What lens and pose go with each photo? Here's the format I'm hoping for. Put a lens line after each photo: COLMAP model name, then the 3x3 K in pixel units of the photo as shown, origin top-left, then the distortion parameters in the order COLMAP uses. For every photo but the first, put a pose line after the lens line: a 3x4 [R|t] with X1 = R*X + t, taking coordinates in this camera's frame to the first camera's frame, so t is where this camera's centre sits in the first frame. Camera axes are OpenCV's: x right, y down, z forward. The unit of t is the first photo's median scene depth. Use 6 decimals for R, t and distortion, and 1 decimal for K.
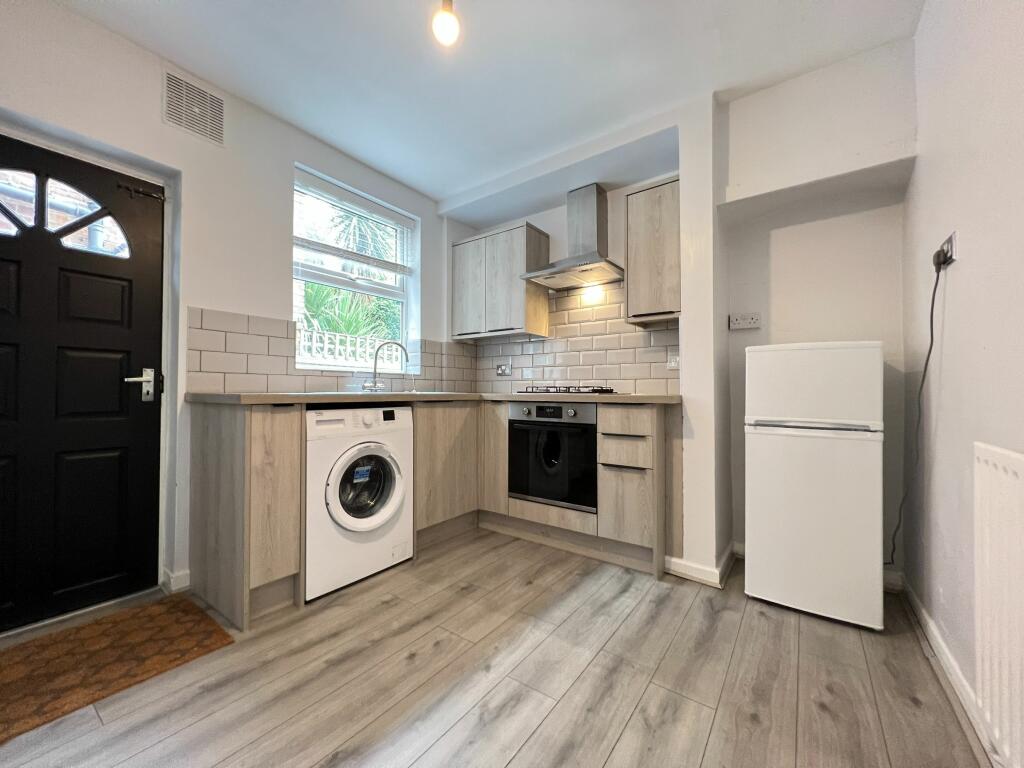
lens RADIAL K [[410.0, 0, 508.5], [0, 410.0, 383.2], [0, 0, 1]] dist [-0.001983, -0.000031]
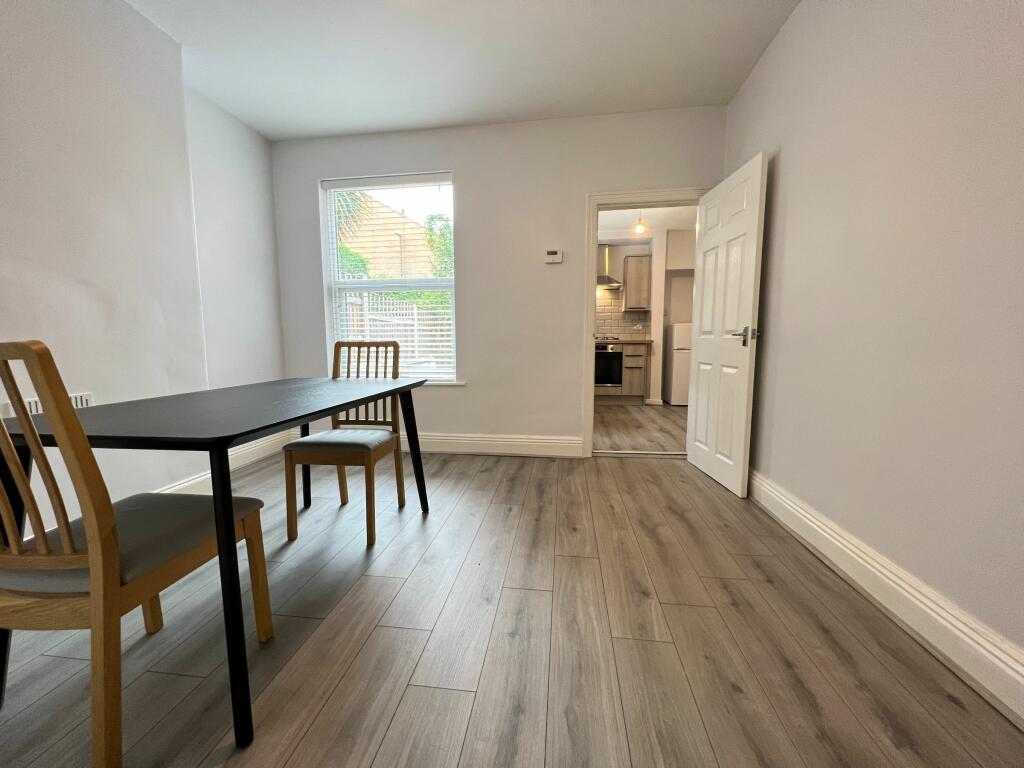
lens RADIAL K [[410.0, 0, 508.5], [0, 410.0, 383.2], [0, 0, 1]] dist [-0.001983, -0.000031]
pose [[0.874660, -0.056296, 0.481456, -1.767515], [-0.002217, 0.992758, 0.120110, -0.012790], [-0.484732, -0.106123, 0.868201, -0.956498]]
